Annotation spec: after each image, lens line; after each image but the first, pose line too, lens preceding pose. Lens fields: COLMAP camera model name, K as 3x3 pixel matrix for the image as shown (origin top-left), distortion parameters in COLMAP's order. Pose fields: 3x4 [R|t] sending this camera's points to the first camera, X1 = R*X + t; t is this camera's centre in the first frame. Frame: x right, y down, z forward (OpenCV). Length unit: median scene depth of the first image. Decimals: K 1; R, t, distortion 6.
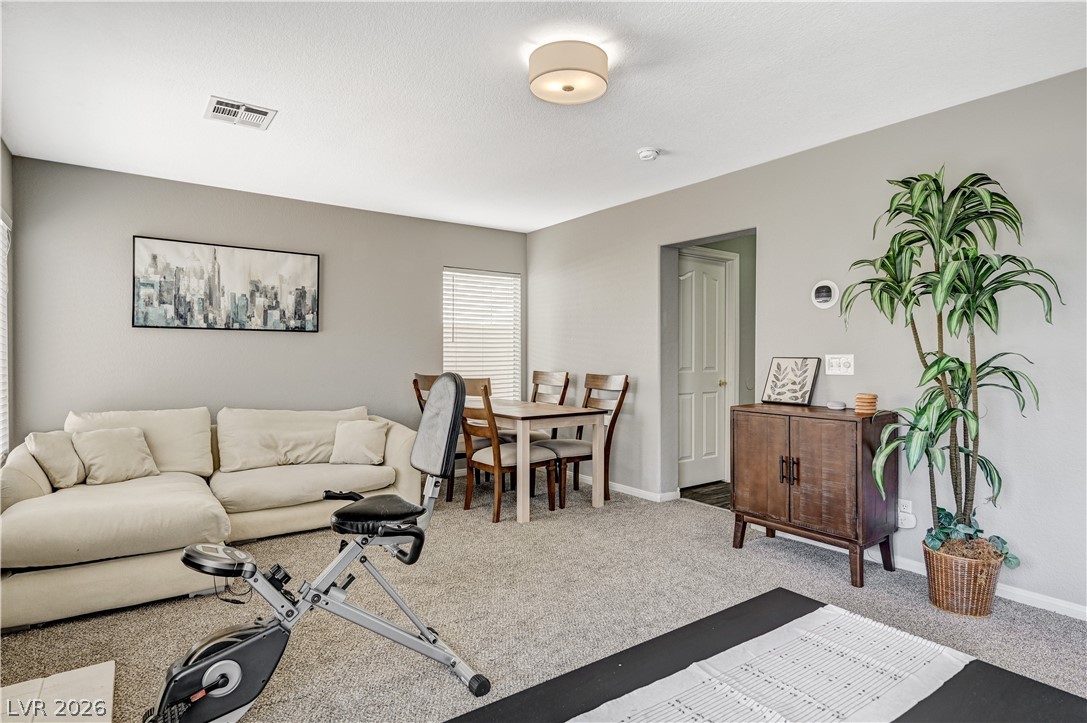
lens RADIAL K [[583.7, 0, 545.8], [0, 583.7, 352.8], [0, 0, 1]] dist [0.001666, 0.000080]
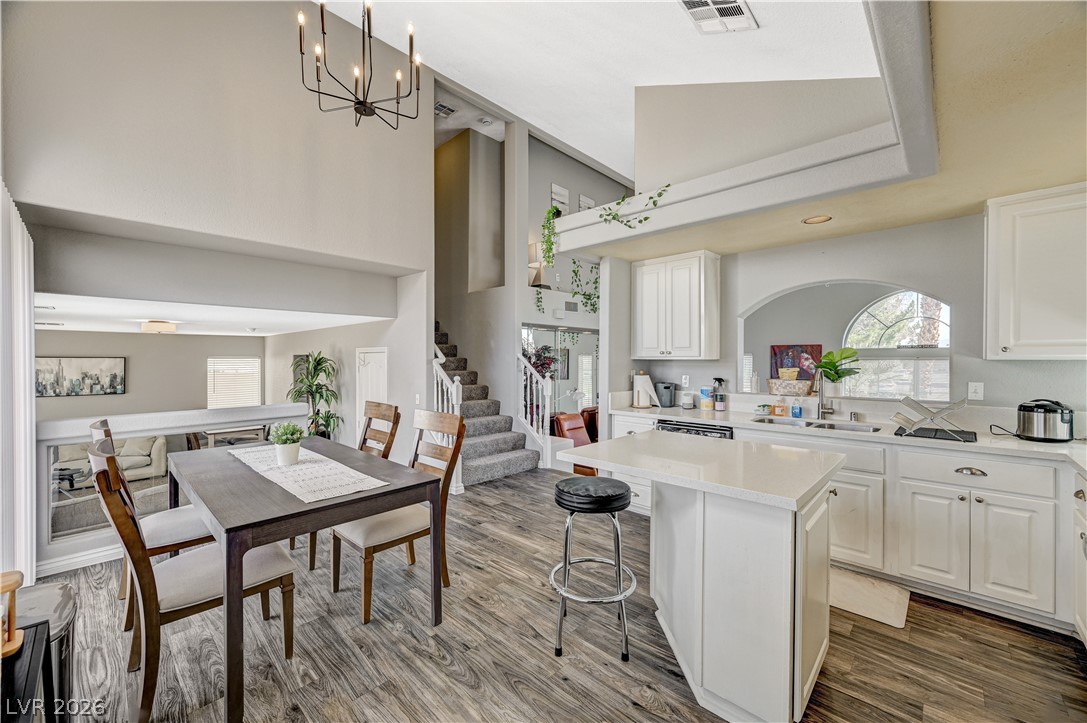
lens RADIAL K [[429.9, 0, 546.4], [0, 429.9, 363.6], [0, 0, 1]] dist [0.002135, -0.000191]
pose [[0.985008, -0.002072, 0.172495, 0.943014], [-0.000025, 0.999926, 0.012154, -0.182942], [-0.172508, -0.011976, 0.984935, -0.892157]]
